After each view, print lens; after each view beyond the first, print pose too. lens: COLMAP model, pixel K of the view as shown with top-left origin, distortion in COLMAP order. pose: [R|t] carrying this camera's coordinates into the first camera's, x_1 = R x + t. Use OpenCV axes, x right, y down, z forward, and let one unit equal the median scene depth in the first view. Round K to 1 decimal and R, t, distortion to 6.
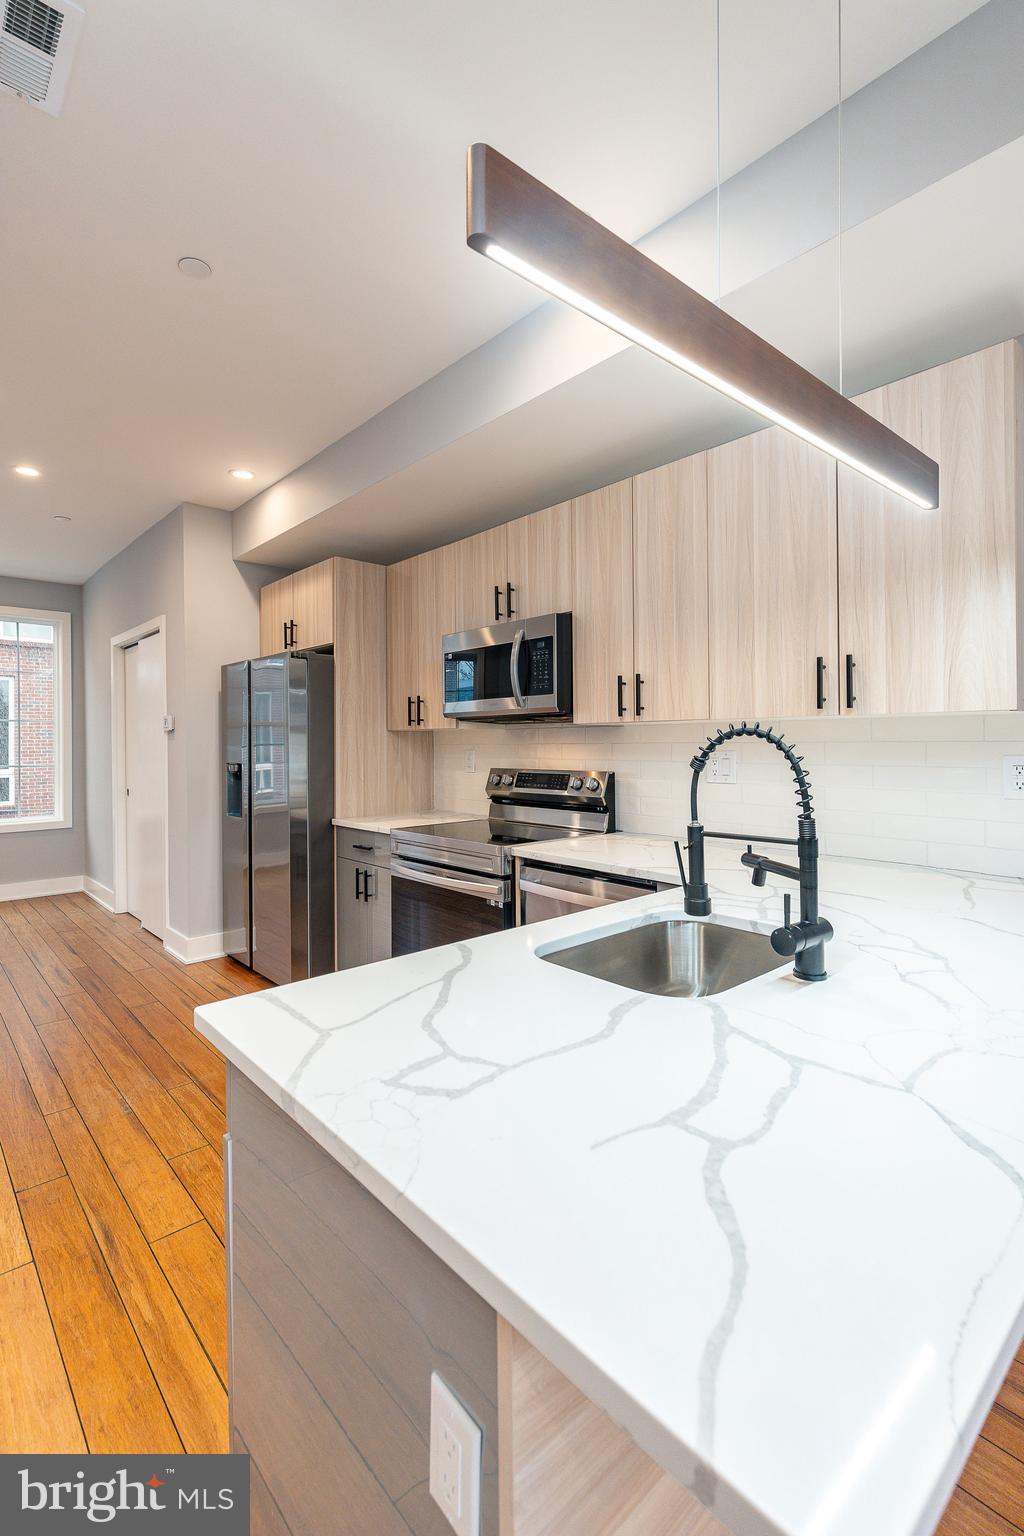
lens RADIAL K [[686.4, 0, 536.8], [0, 686.4, 752.9], [0, 0, 1]] dist [0.001846, -0.000202]
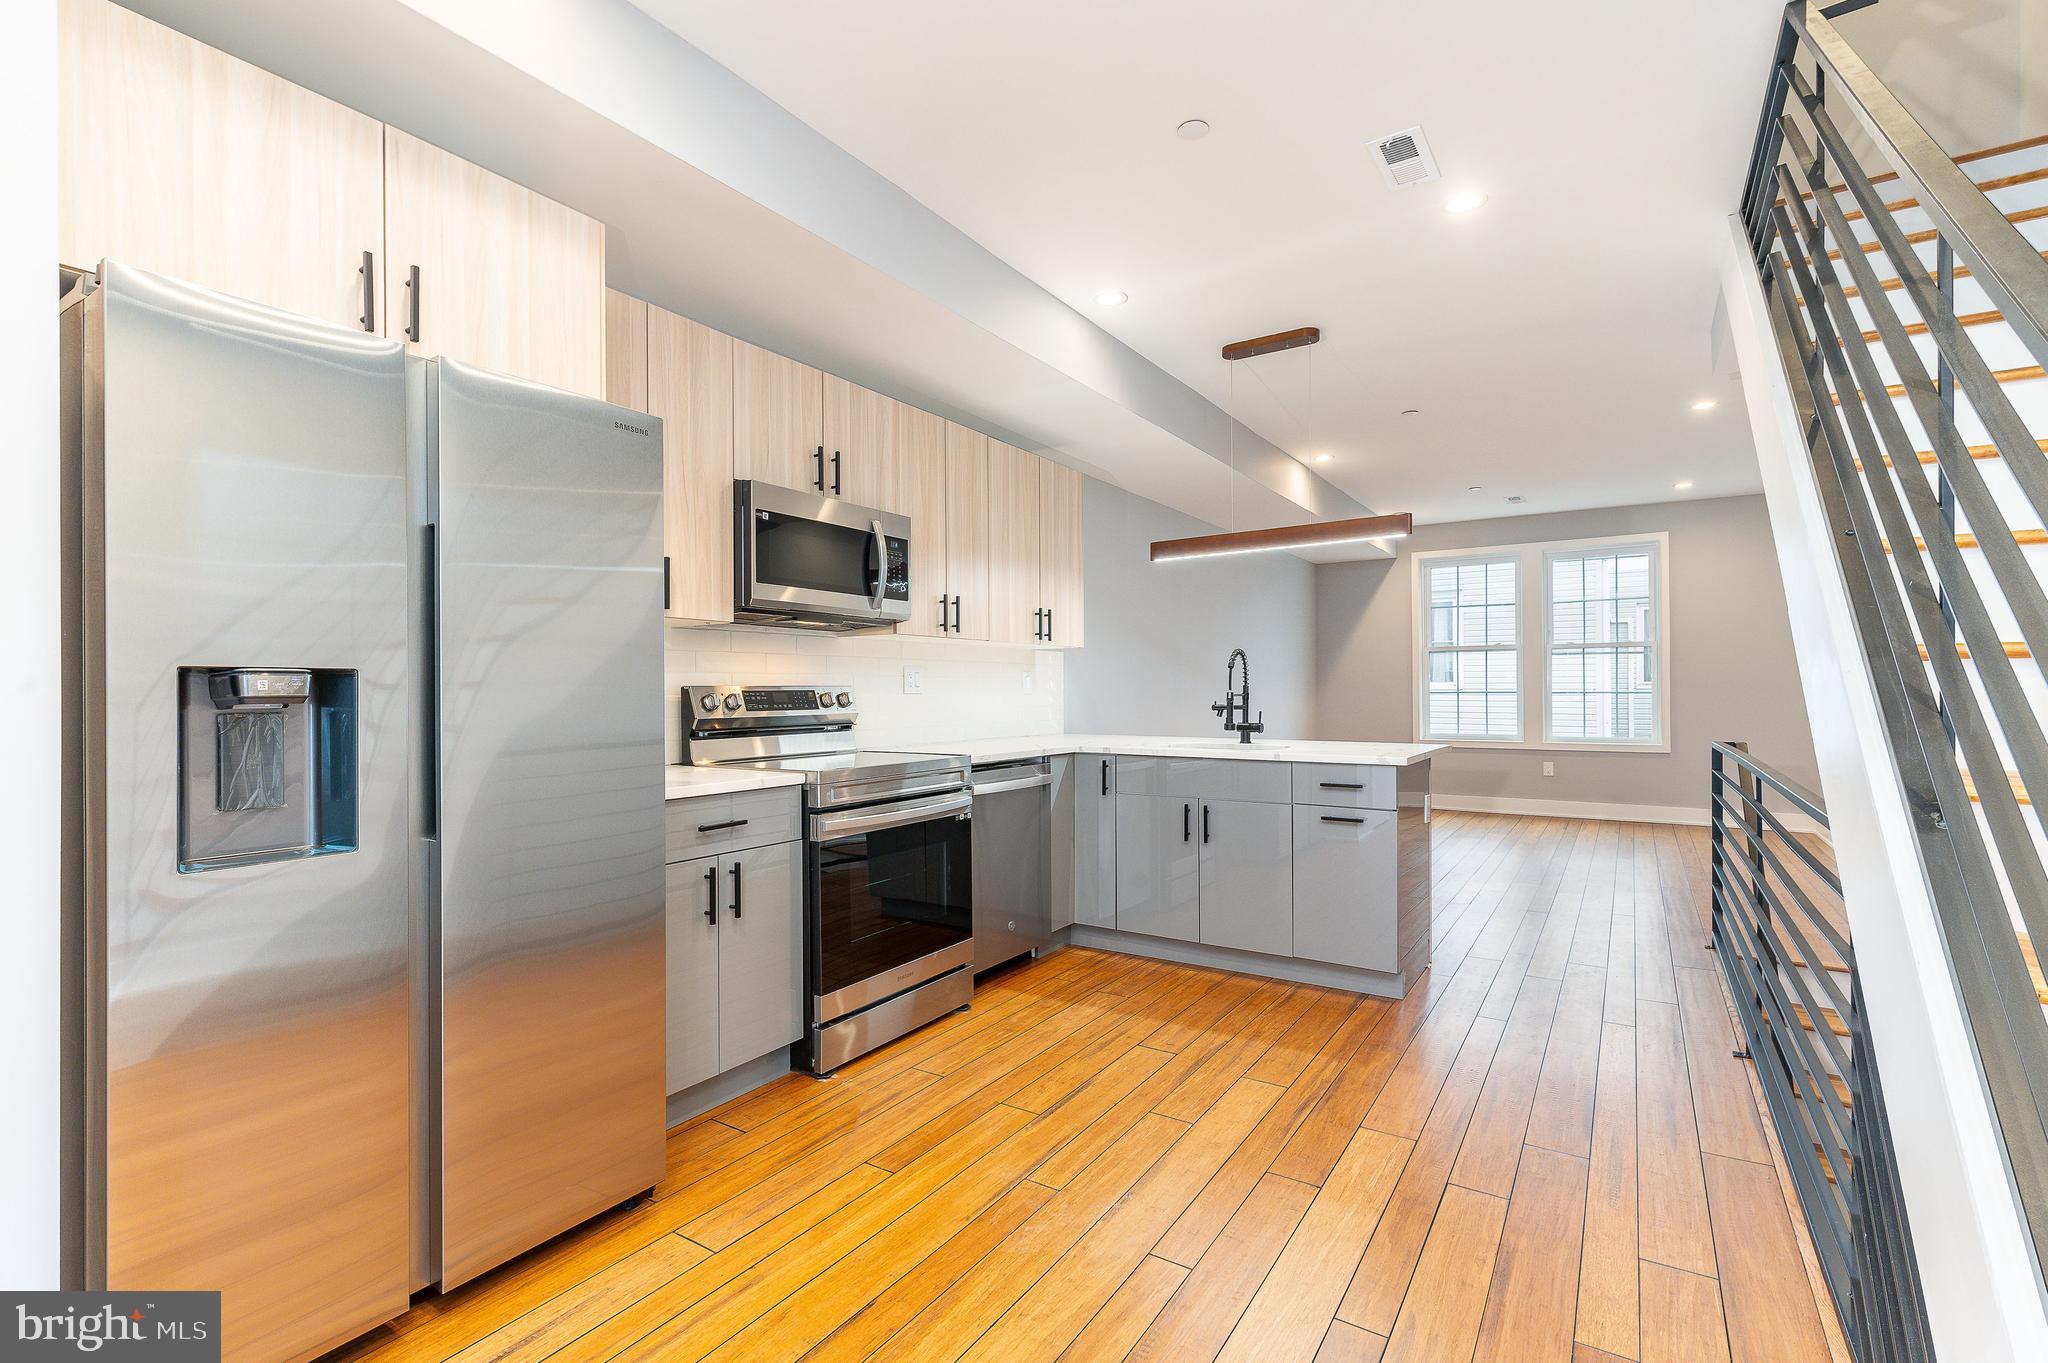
lens RADIAL K [[915.1, 0, 1009.0], [0, 915.1, 714.7], [0, 0, 1]] dist [0.001846, -0.000202]
pose [[-0.212385, -0.019161, 0.976998, -1.530366], [0.023680, 0.999413, 0.024749, 0.054313], [-0.976899, 0.028392, -0.211807, 1.399993]]
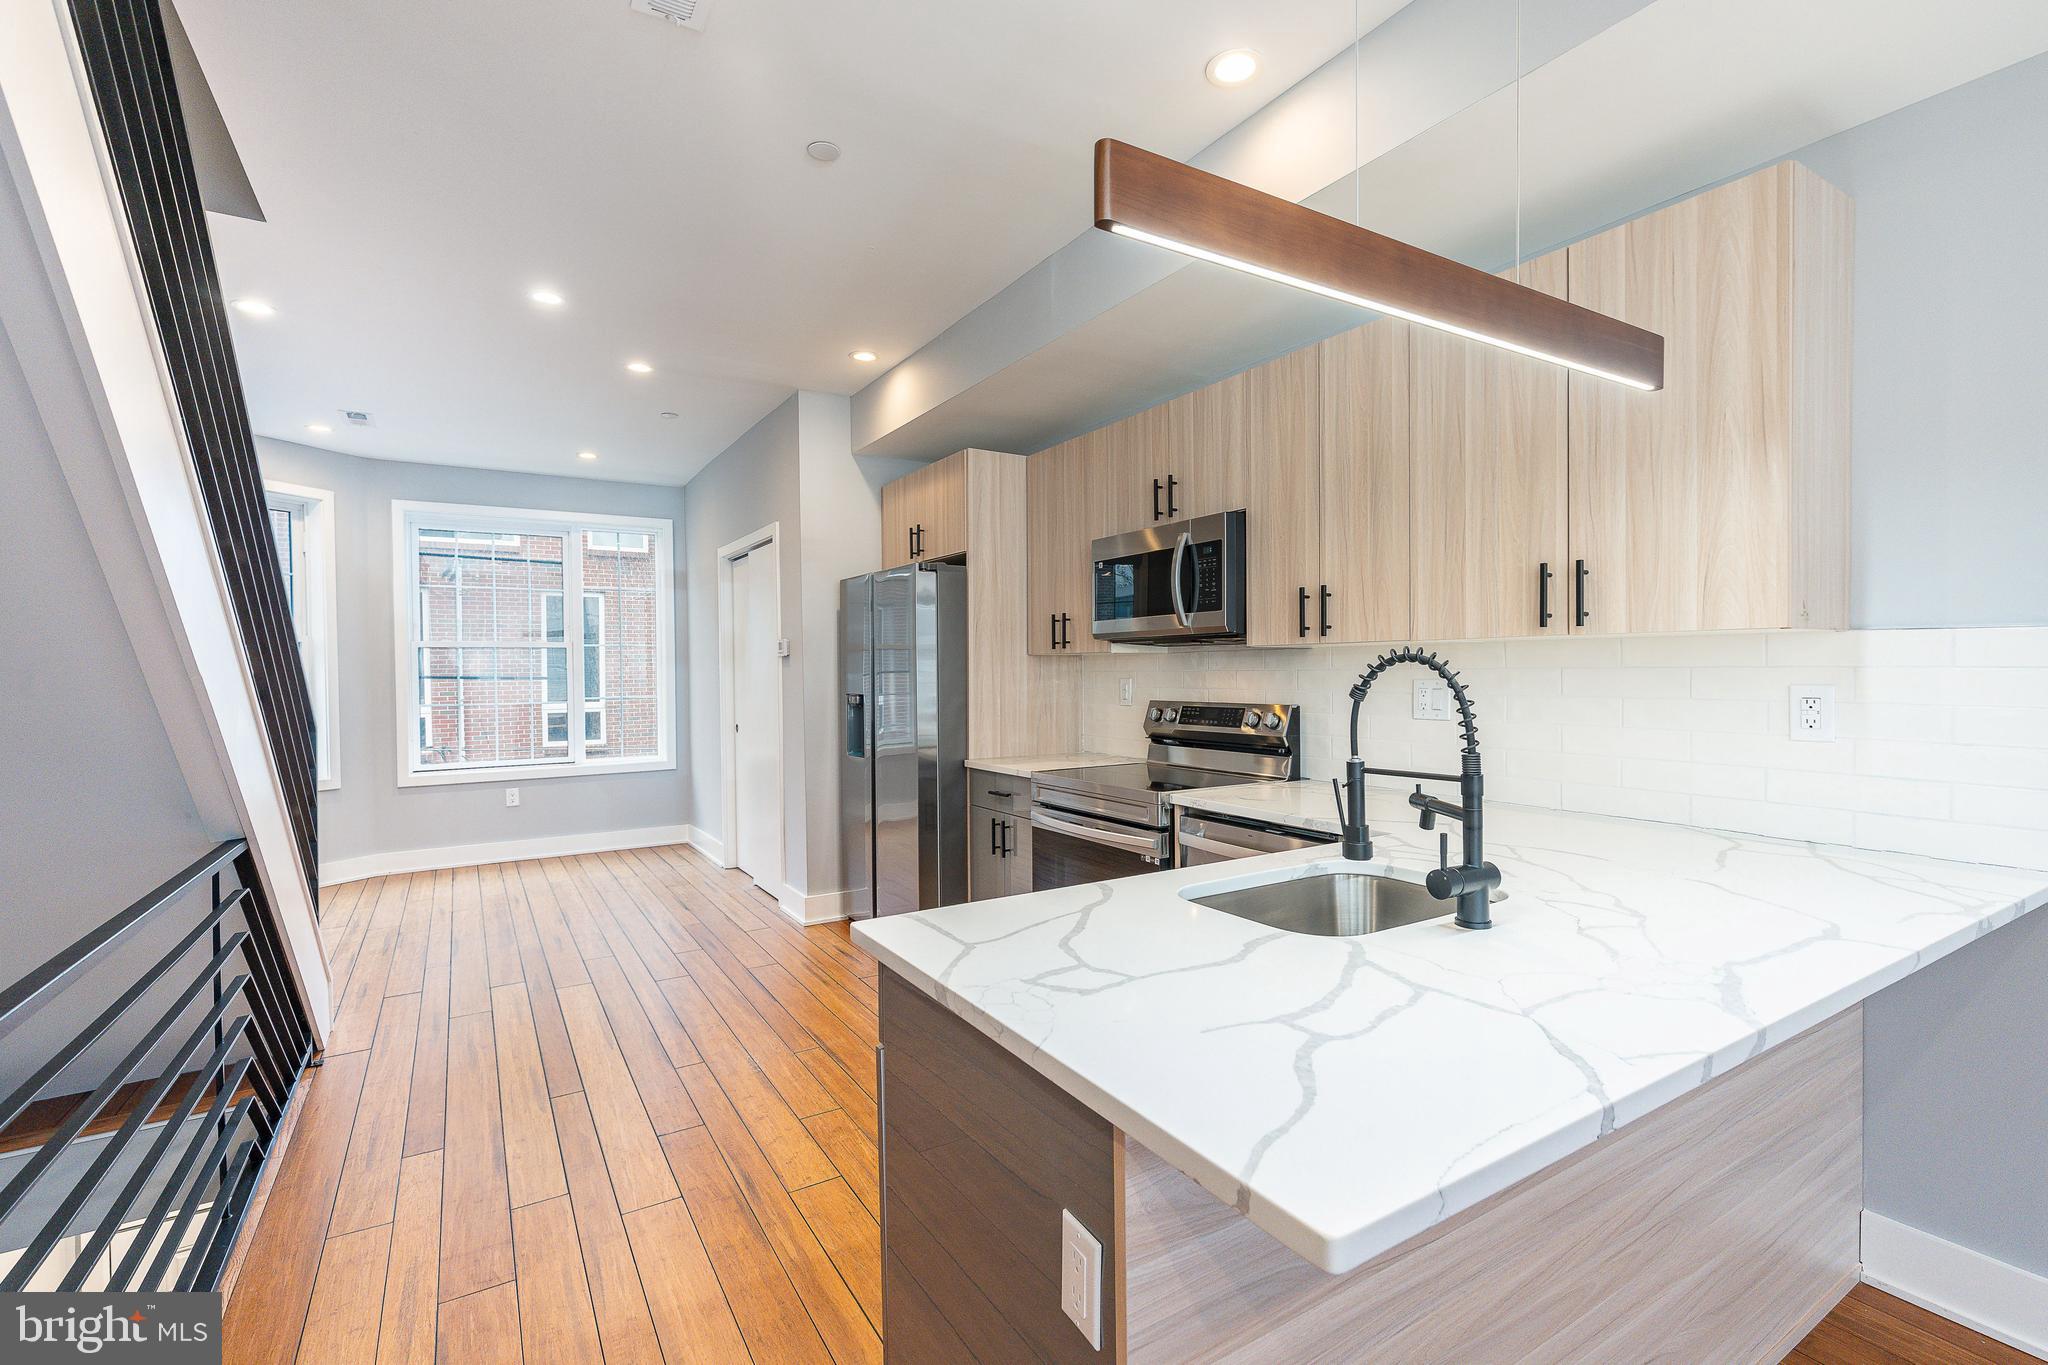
lens RADIAL K [[915.1, 0, 1045.1], [0, 915.1, 691.5], [0, 0, 1]] dist [0.001846, -0.000202]
pose [[0.980654, -0.002745, -0.195729, 0.033595], [0.005159, 0.999917, 0.011829, -0.002190], [0.195680, -0.012610, 0.980587, -0.143157]]
